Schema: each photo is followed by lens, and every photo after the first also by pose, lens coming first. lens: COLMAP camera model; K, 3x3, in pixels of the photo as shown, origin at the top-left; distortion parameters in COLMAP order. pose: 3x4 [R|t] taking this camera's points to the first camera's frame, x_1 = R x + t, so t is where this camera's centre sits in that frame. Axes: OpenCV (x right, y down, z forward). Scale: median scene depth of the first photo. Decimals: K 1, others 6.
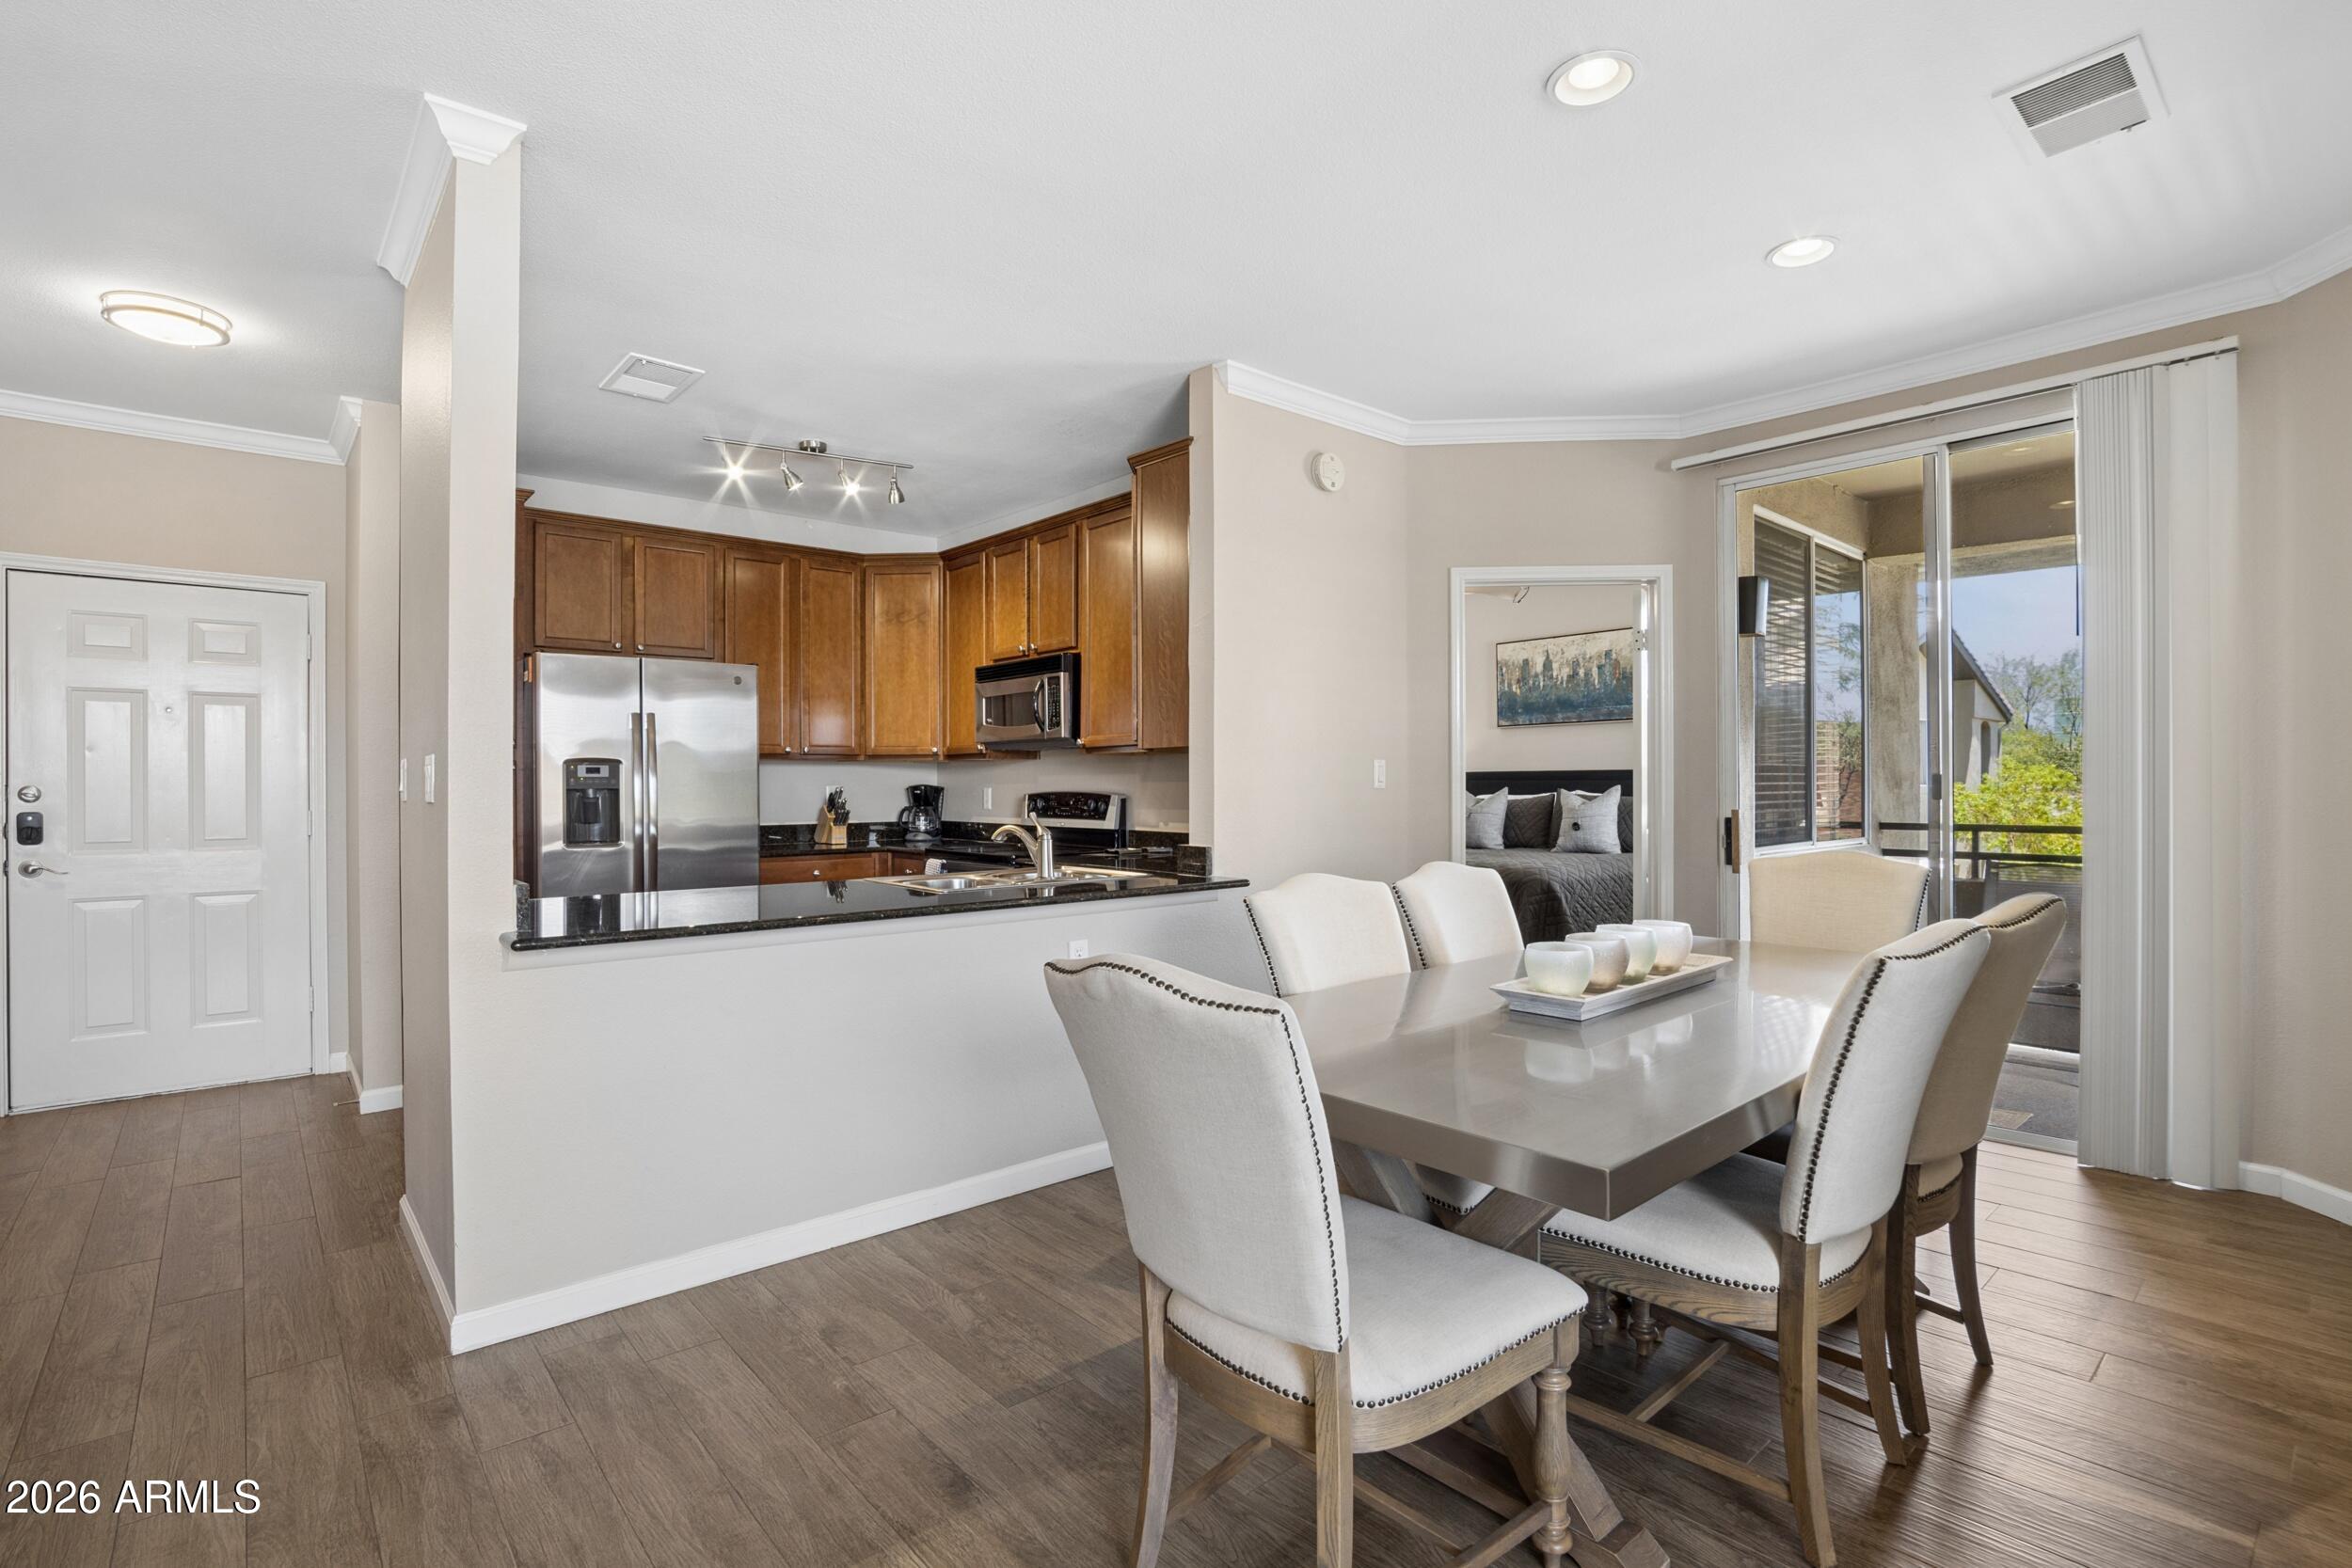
lens RADIAL K [[1101.7, 0, 1172.3], [0, 1101.7, 788.5], [0, 0, 1]] dist [-0.042891, 0.010728]
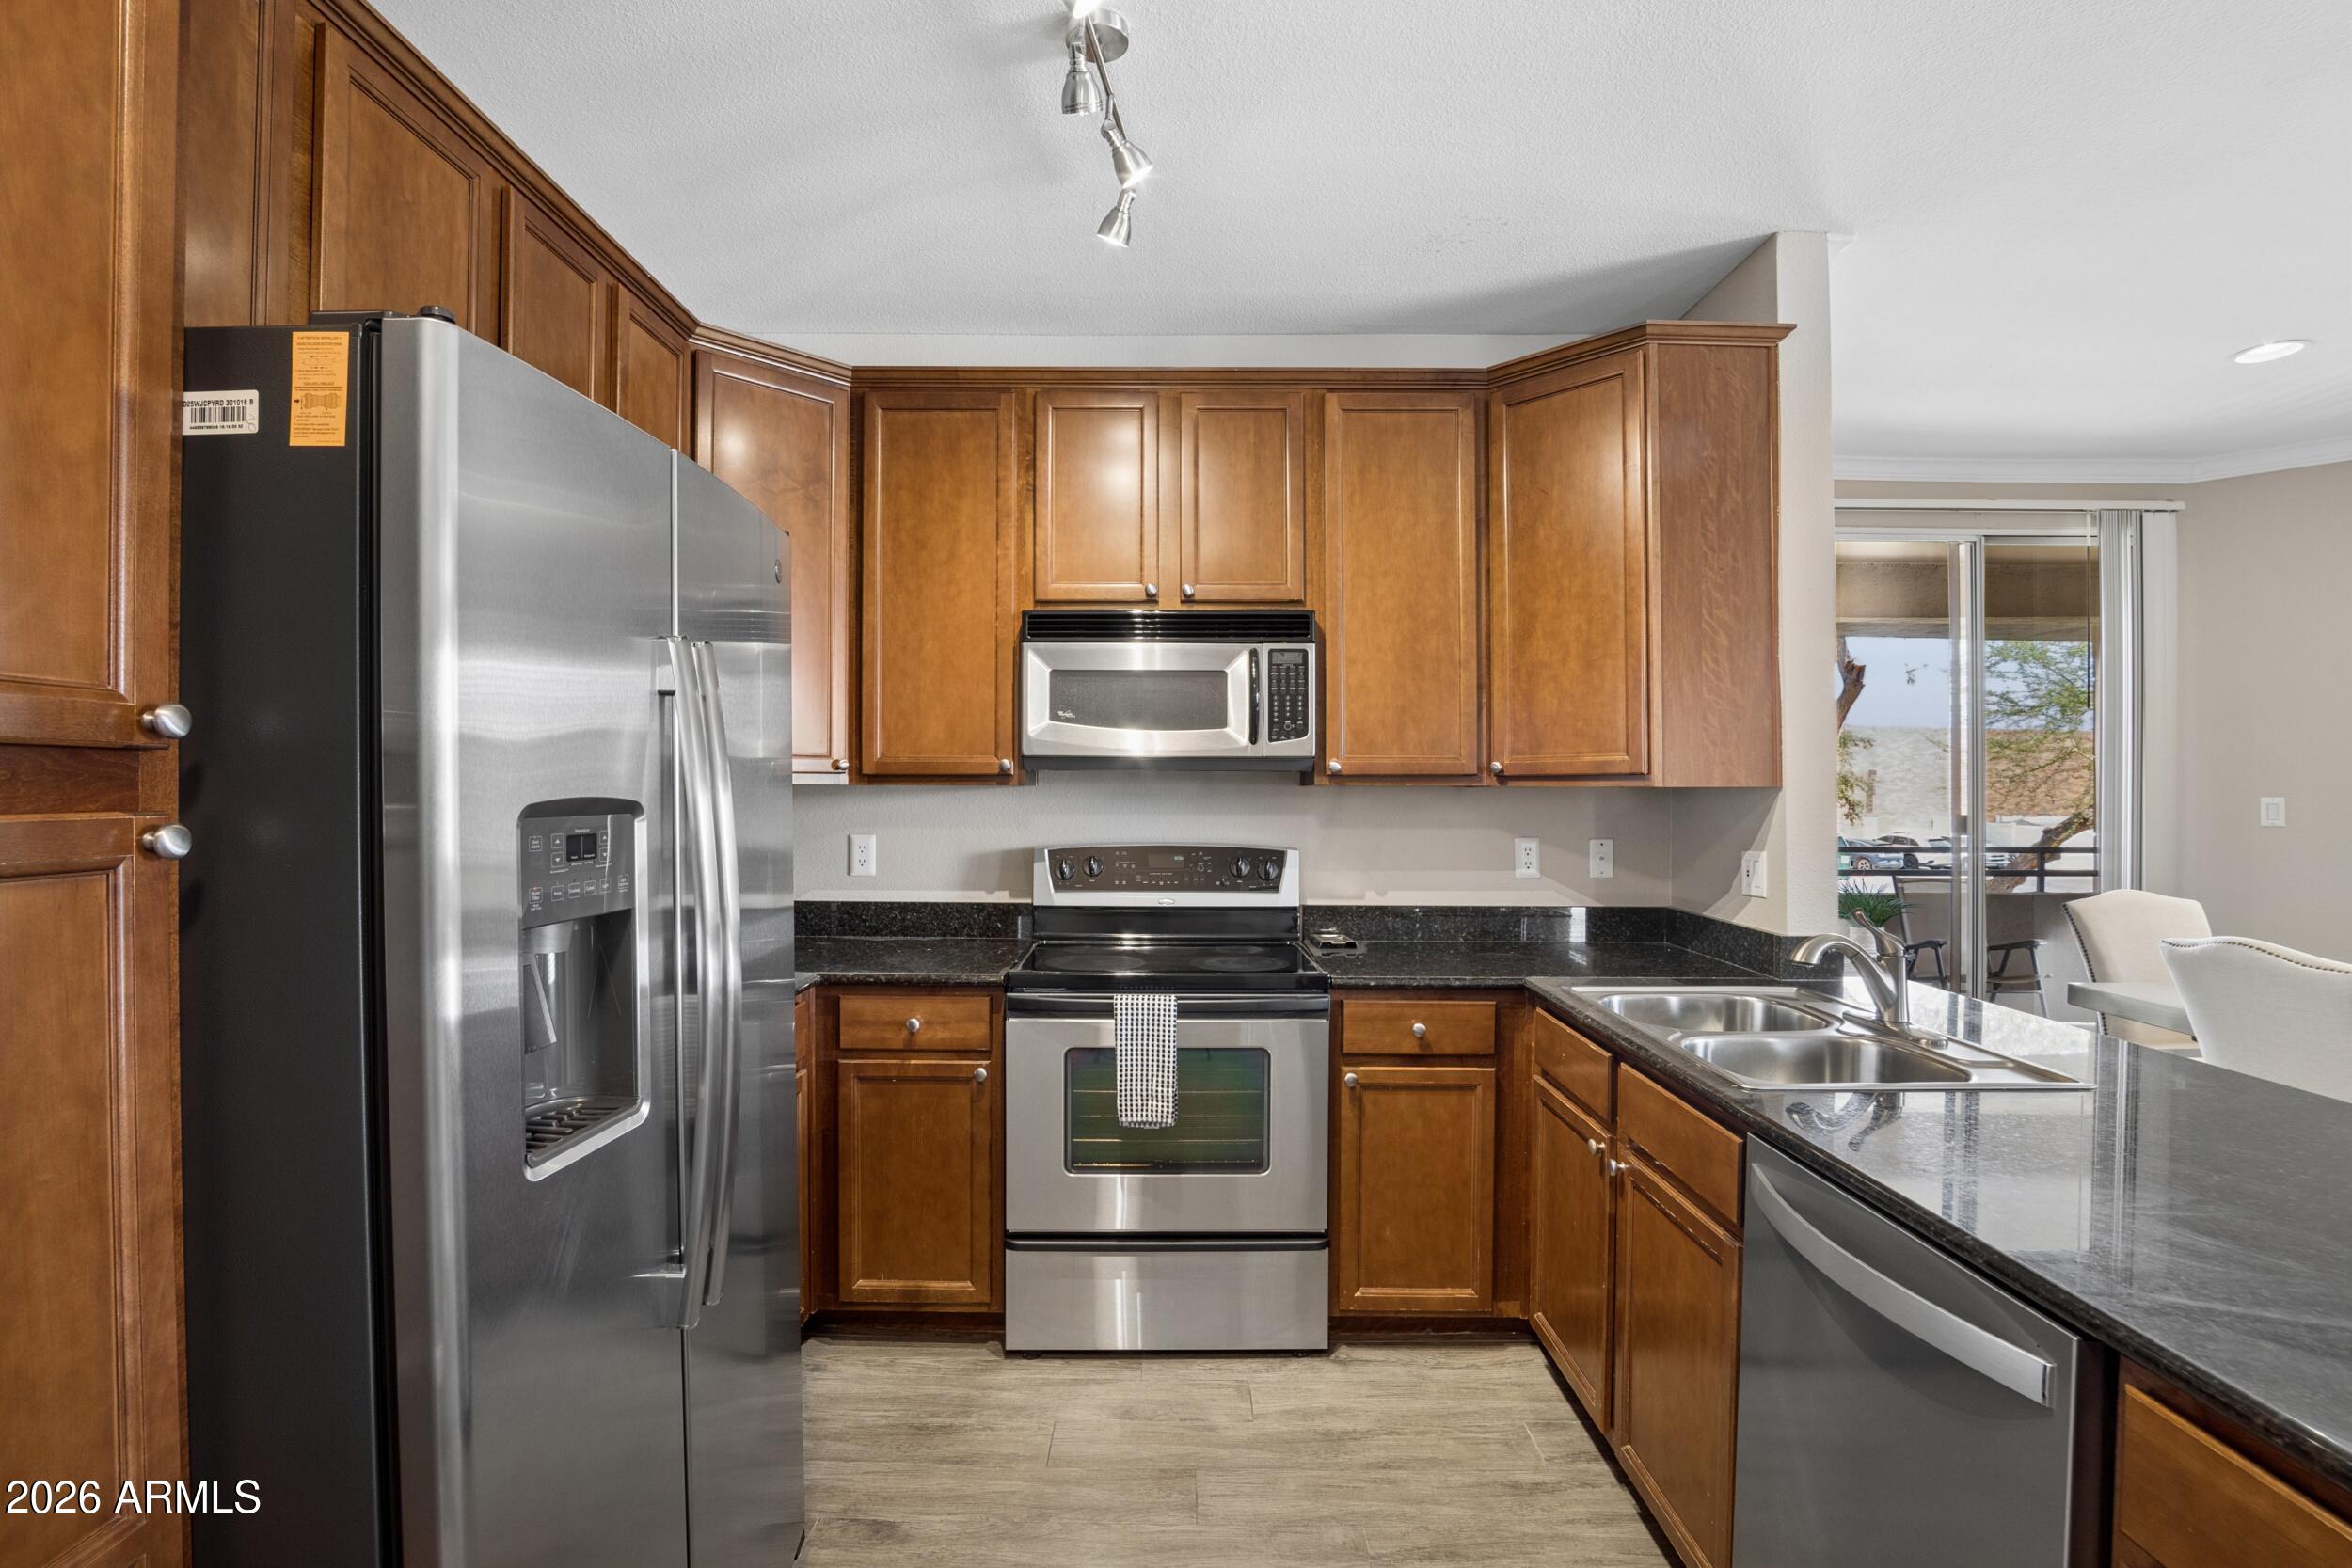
lens RADIAL K [[1101.7, 0, 1172.3], [0, 1101.7, 788.5], [0, 0, 1]] dist [-0.042891, 0.010728]
pose [[0.665885, 0.004231, 0.746042, -0.624143], [-0.001217, 0.999989, -0.004585, -0.028780], [-0.746053, 0.002145, 0.665883, 0.724937]]
